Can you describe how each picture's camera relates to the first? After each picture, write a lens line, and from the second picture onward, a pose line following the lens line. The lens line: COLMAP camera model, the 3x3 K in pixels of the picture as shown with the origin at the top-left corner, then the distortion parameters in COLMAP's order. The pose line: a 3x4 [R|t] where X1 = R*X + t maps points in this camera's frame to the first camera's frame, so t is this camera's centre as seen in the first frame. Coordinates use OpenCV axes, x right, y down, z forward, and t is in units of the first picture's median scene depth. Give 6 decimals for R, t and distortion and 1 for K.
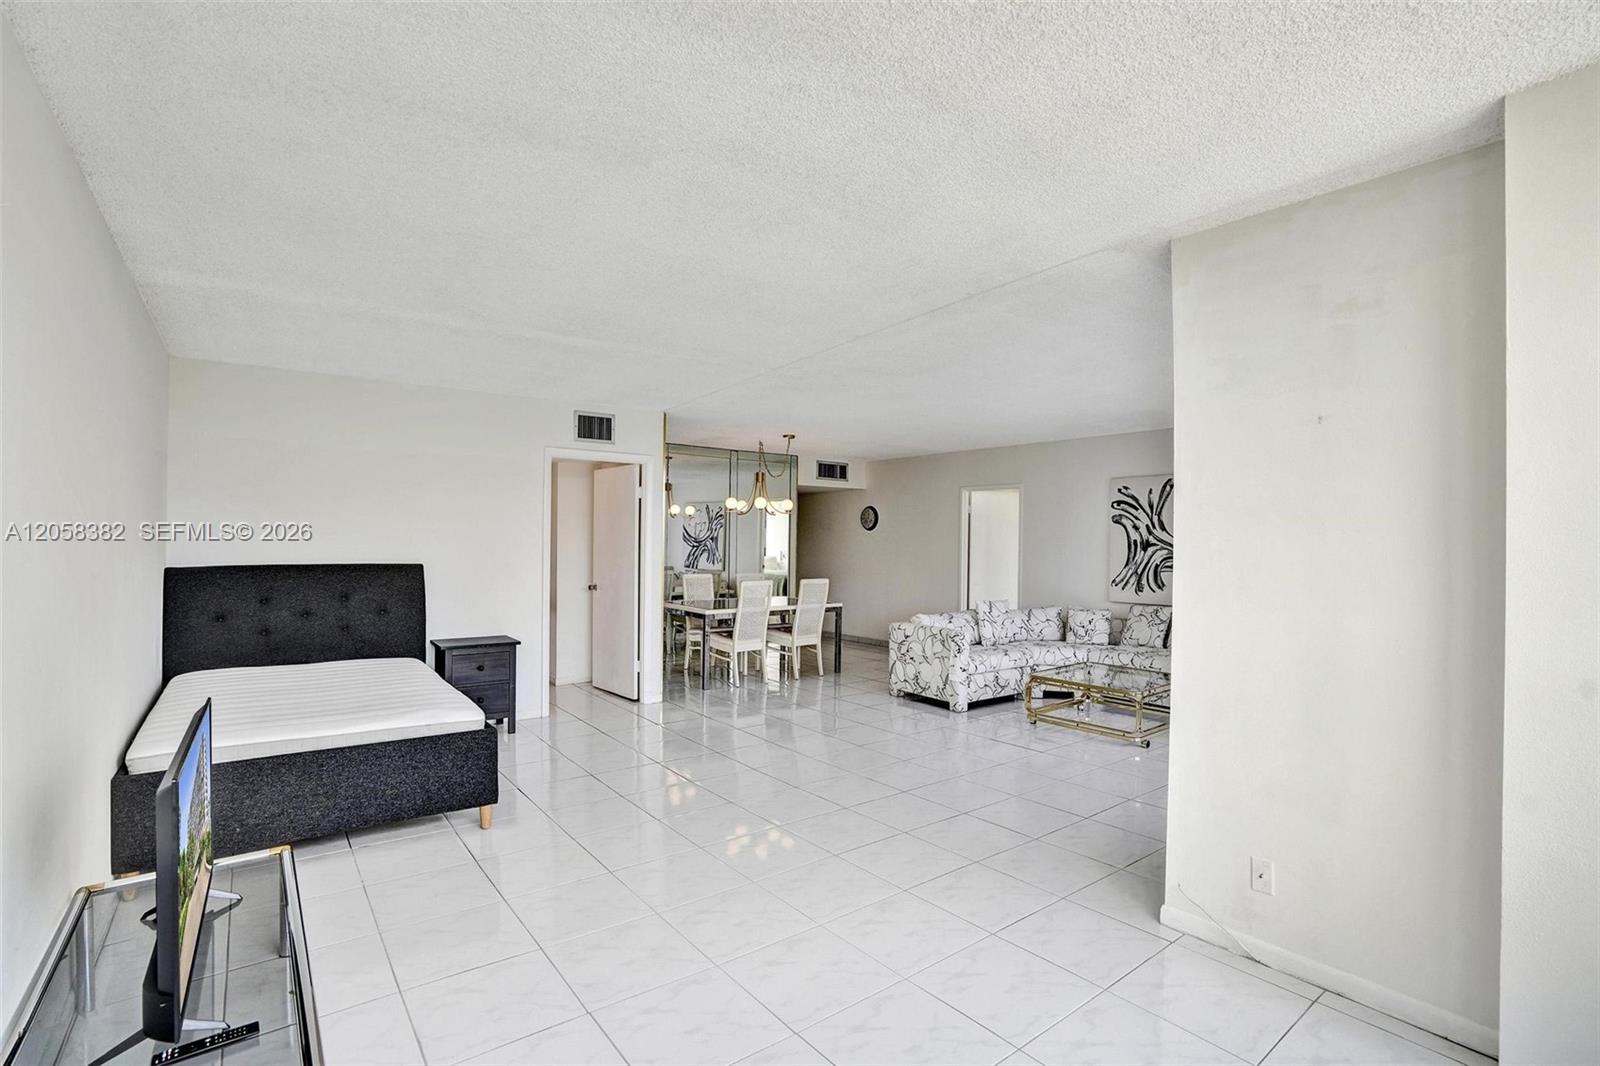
lens RADIAL K [[747.6, 0, 805.6], [0, 747.6, 534.6], [0, 0, 1]] dist [-0.040724, 0.008437]
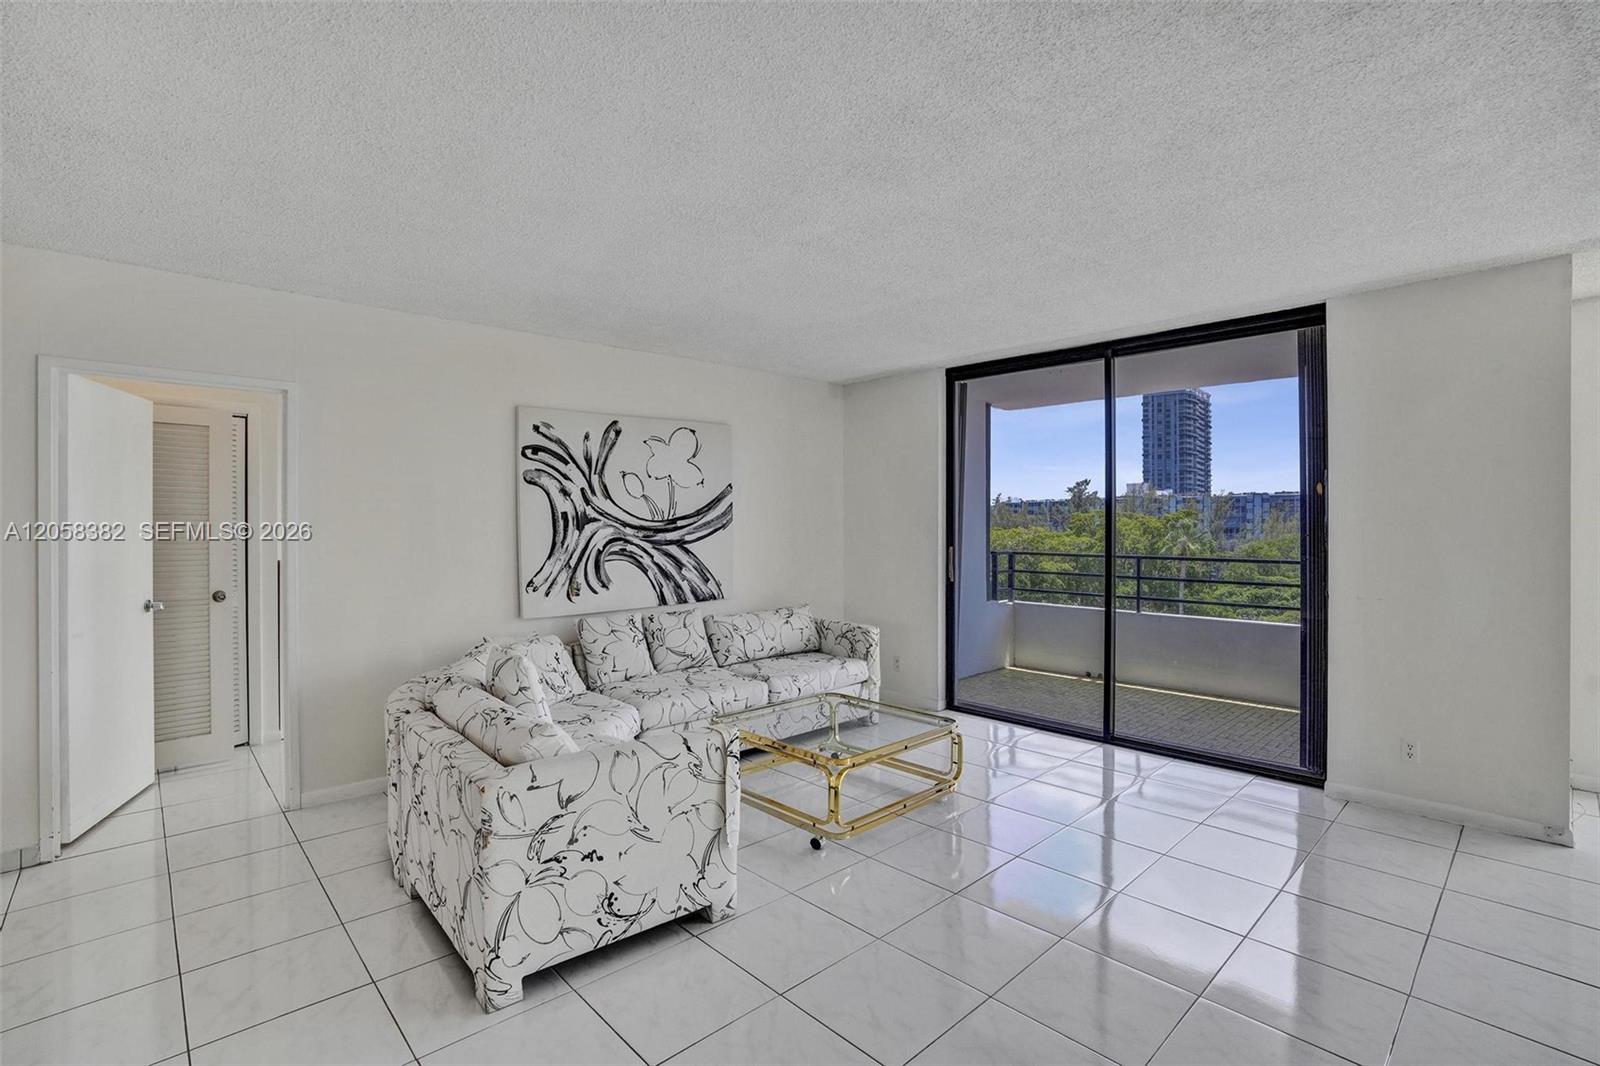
lens RADIAL K [[747.6, 0, 800.5], [0, 747.6, 526.4], [0, 0, 1]] dist [-0.040724, 0.008437]
pose [[-0.103394, -0.012329, 0.994564, -0.190297], [-0.008629, 0.999897, 0.011498, 0.010015], [-0.994603, -0.007393, -0.103490, 0.882048]]
